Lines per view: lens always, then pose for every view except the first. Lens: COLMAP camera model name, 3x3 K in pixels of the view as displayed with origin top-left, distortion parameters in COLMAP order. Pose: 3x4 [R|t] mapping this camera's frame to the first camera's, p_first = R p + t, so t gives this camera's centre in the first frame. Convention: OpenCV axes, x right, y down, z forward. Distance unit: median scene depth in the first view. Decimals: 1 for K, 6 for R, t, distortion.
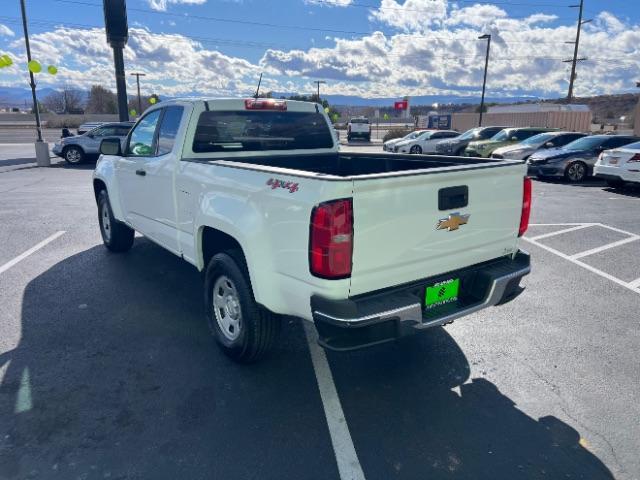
lens RADIAL K [[482.2, 0, 320.0], [0, 482.2, 240.0], [0, 0, 1]] dist [0.048822, -0.060851]
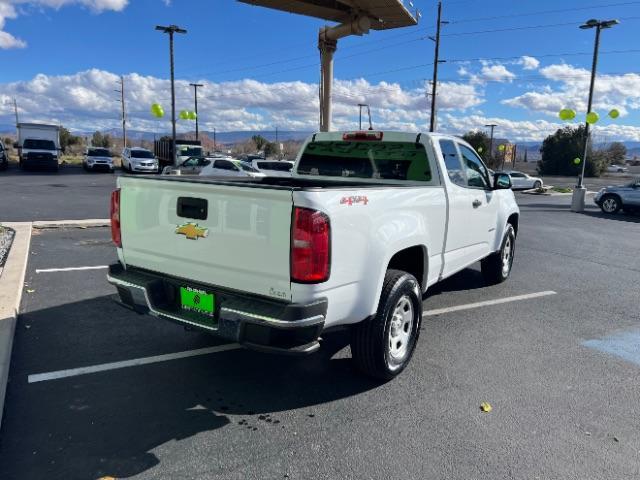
lens RADIAL K [[482.2, 0, 320.0], [0, 482.2, 240.0], [0, 0, 1]] dist [0.048822, -0.060851]
pose [[0.352585, 0.161011, -0.921824, 0.921340], [-0.258611, 0.963487, 0.069373, -0.112280], [0.899335, 0.213934, 0.381350, 0.586204]]
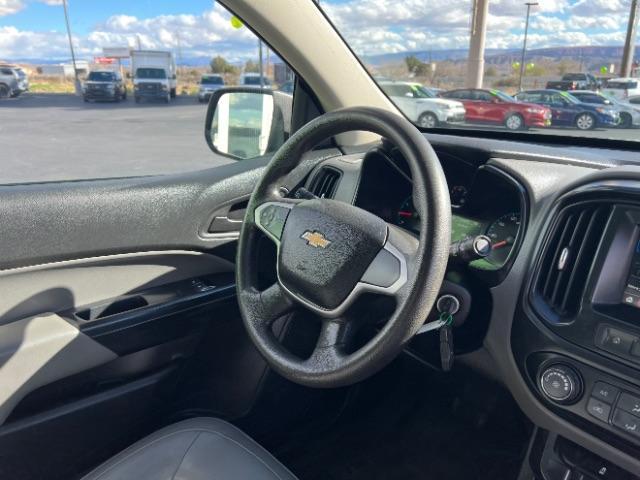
lens RADIAL K [[482.2, 0, 320.0], [0, 482.2, 240.0], [0, 0, 1]] dist [0.048822, -0.060851]
pose [[0.053251, 0.307374, -0.950098, -0.214890], [-0.244529, 0.926494, 0.286032, -0.268581], [0.968179, 0.217095, 0.124499, 1.253523]]
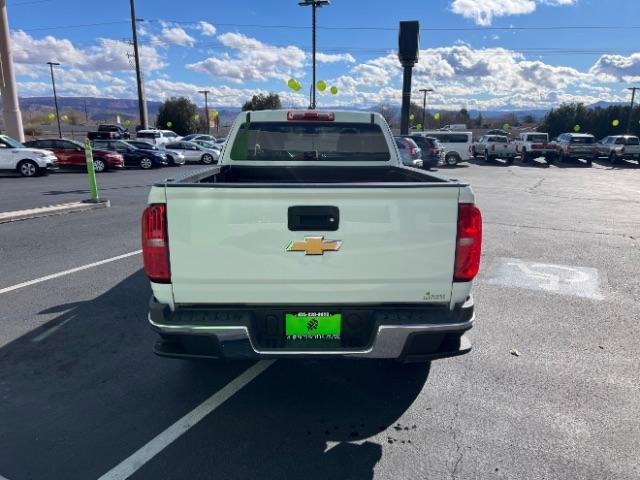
lens RADIAL K [[479.2, 0, 318.3], [0, 479.2, 243.0], [0, 0, 1]] dist [0.053452, -0.064538]
pose [[0.822777, 0.128766, -0.553586, 0.518001], [-0.139617, 0.989944, 0.022757, -0.043254], [0.550950, 0.058566, 0.832481, 0.196813]]
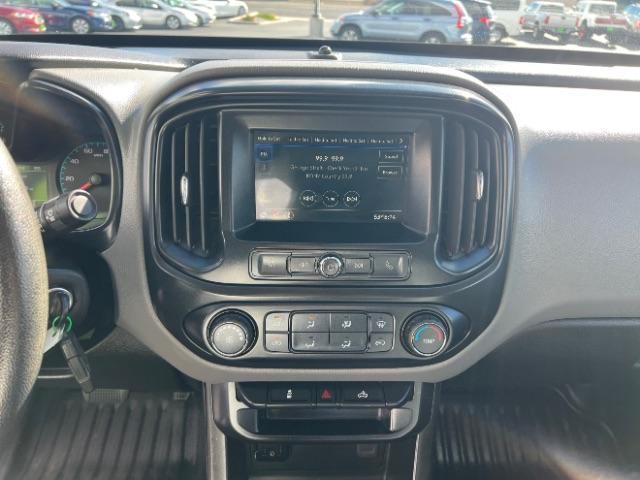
lens RADIAL K [[477.5, 0, 323.2], [0, 477.5, 242.5], [0, 0, 1]] dist [0.073007, -0.090316]
pose [[0.825953, 0.281666, -0.488330, -0.273409], [-0.168715, 0.950036, 0.262615, -0.262471], [0.537901, -0.134519, 0.832206, 1.266205]]
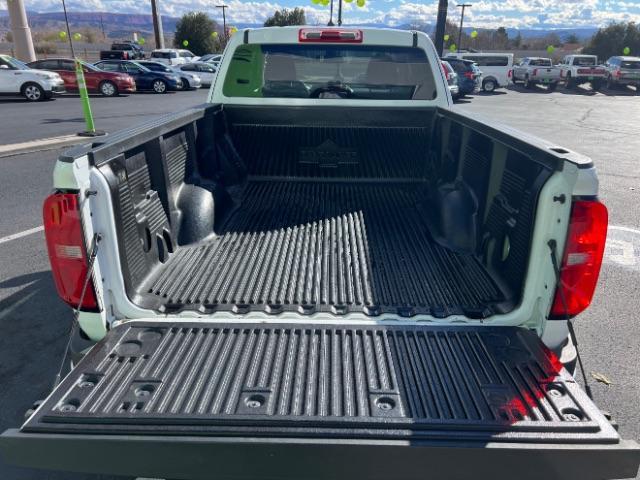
lens RADIAL K [[477.5, 0, 323.2], [0, 477.5, 242.5], [0, 0, 1]] dist [0.073007, -0.090316]
pose [[0.798614, 0.226874, -0.557445, 0.382653], [-0.154385, 0.972460, 0.174604, -0.103001], [0.581706, -0.053380, 0.811646, 0.395838]]
